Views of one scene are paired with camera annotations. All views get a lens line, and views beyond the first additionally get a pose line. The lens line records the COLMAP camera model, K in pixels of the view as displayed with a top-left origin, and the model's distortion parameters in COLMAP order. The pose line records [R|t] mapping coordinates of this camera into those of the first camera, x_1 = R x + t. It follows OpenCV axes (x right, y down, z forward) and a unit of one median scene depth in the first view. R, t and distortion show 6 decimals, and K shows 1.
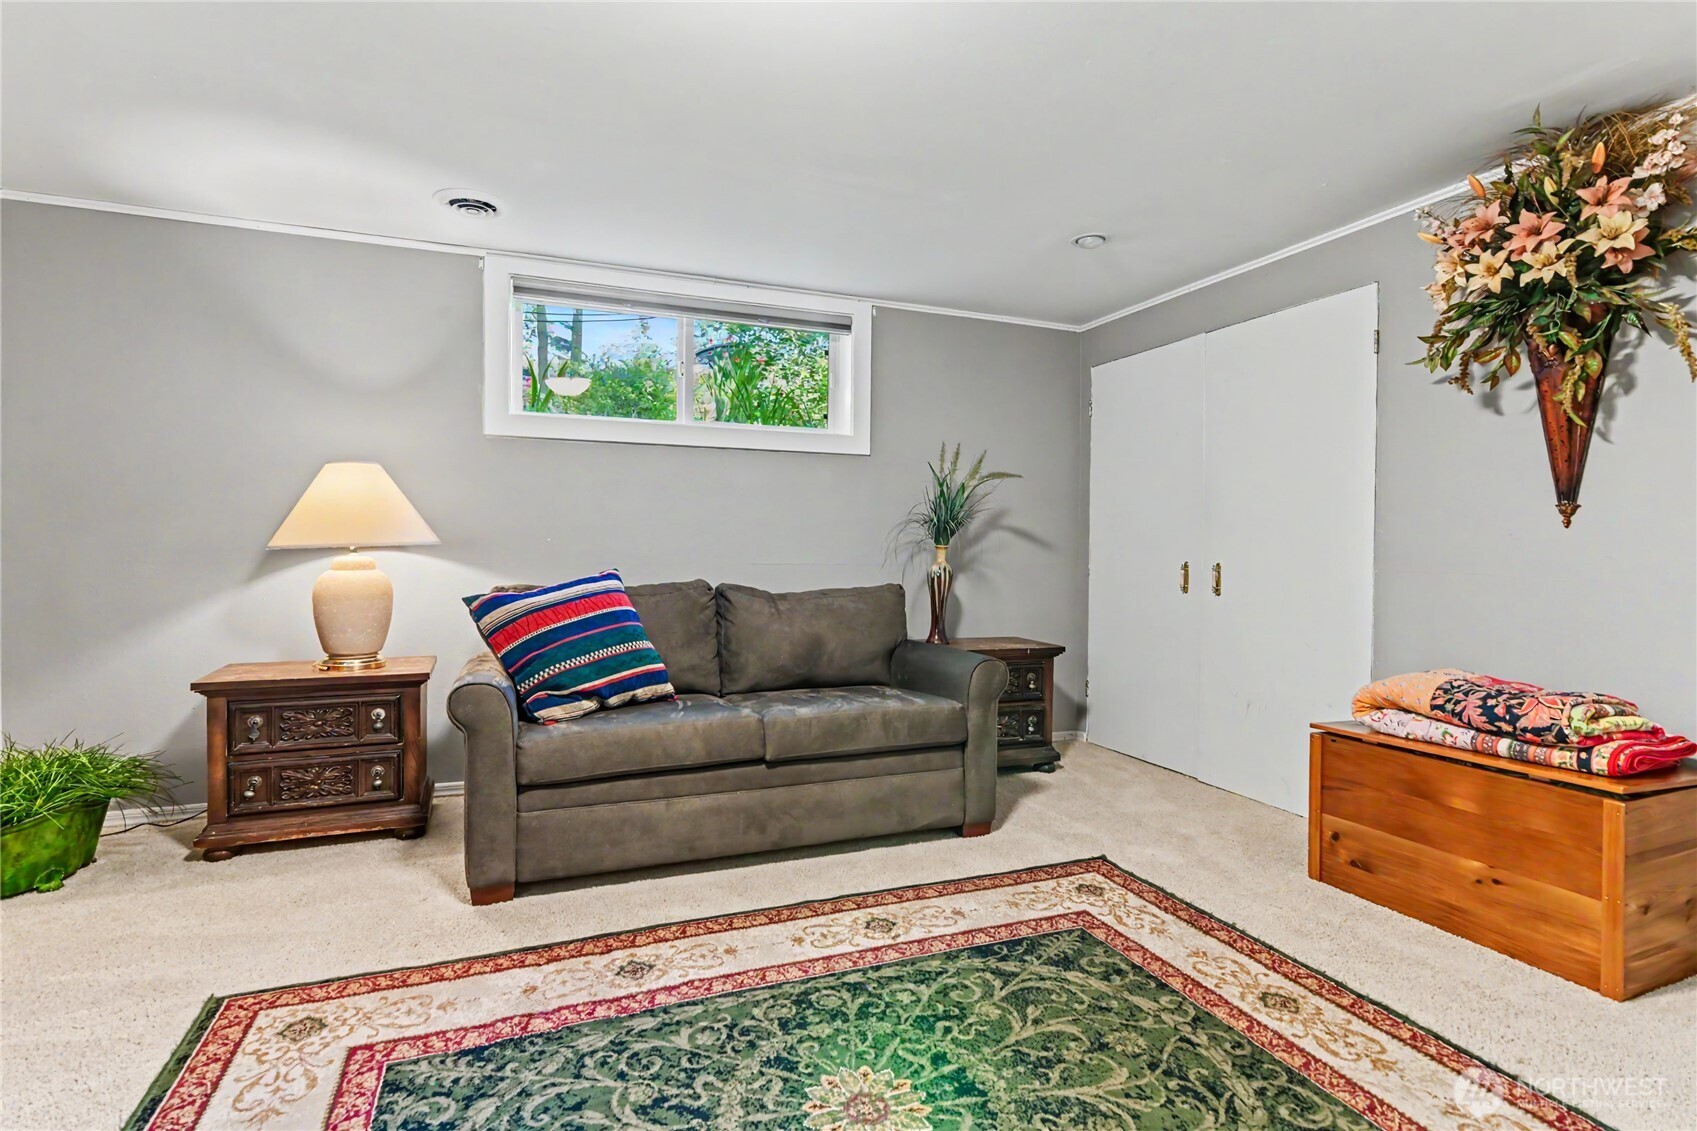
lens RADIAL K [[807.6, 0, 844.3], [0, 807.6, 550.9], [0, 0, 1]] dist [-0.000204, 0.000617]
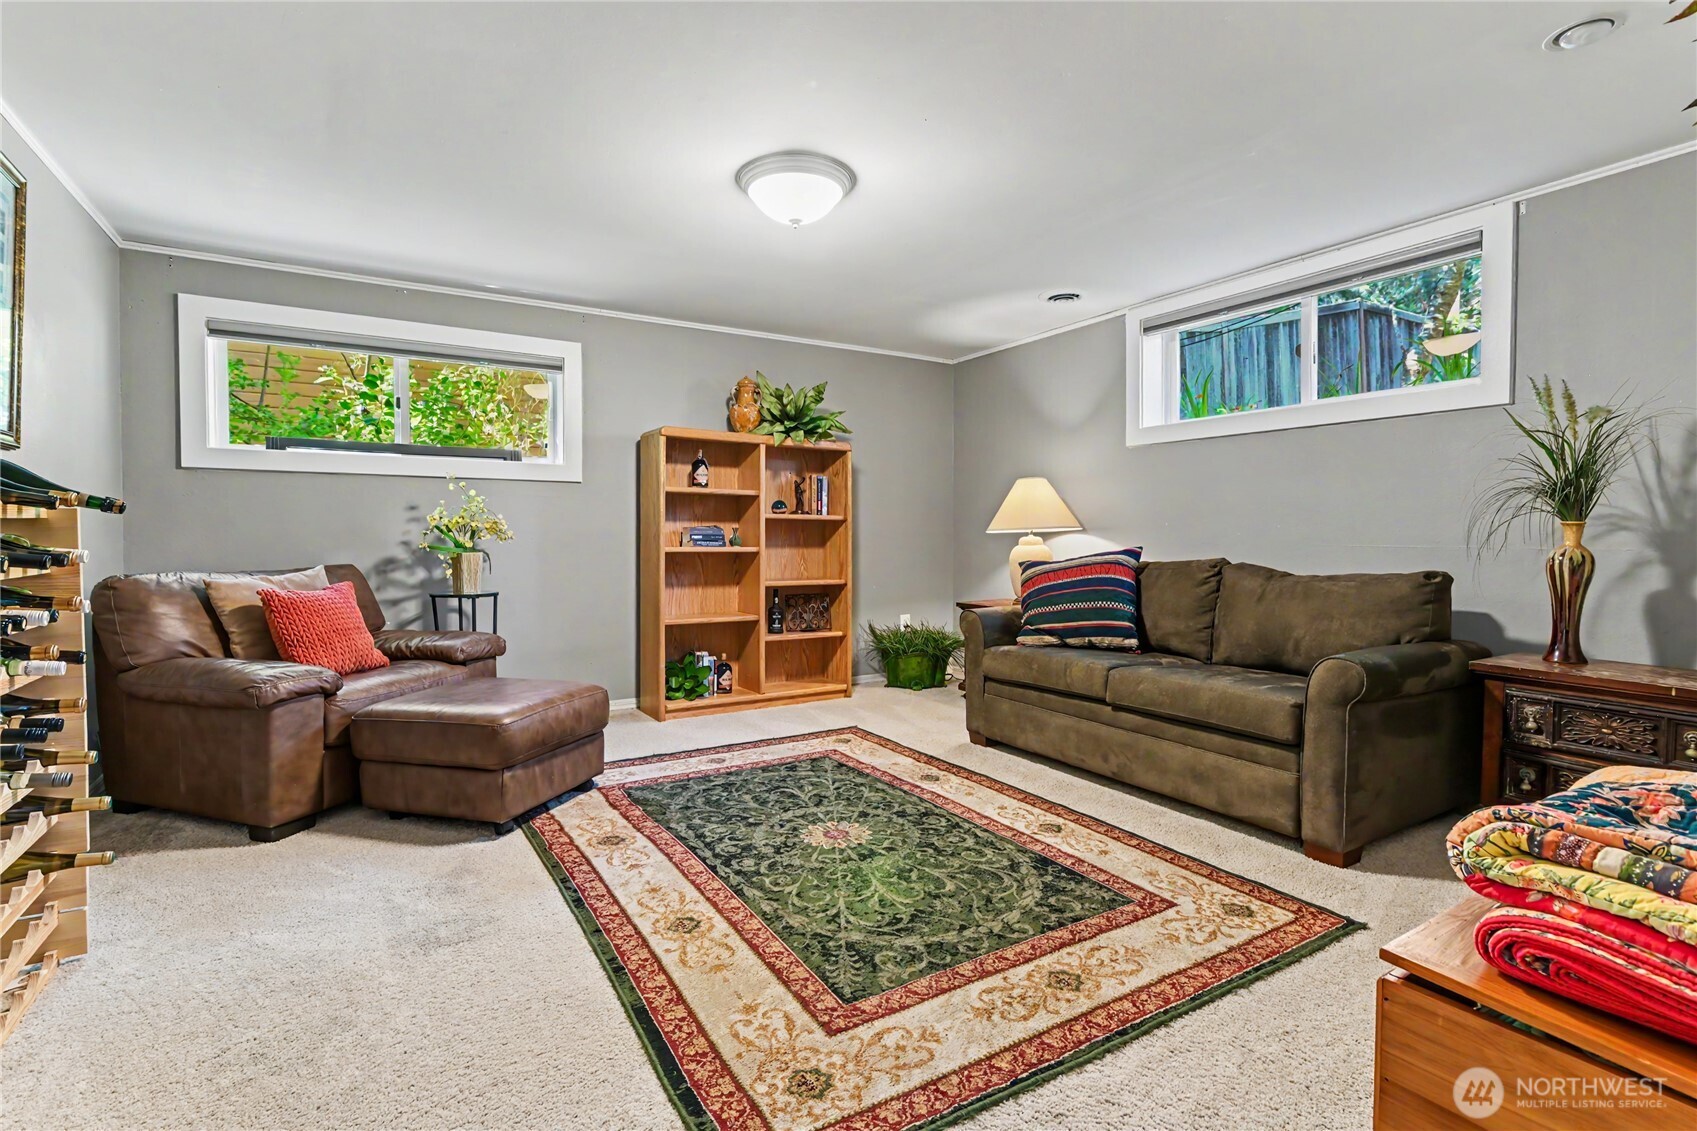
lens RADIAL K [[807.6, 0, 844.3], [0, 807.6, 550.9], [0, 0, 1]] dist [-0.000204, 0.000617]
pose [[0.168851, 0.010720, -0.985583, 1.265625], [-0.004064, 0.999940, 0.010180, 0.026794], [0.985633, 0.002287, 0.168884, 0.498863]]
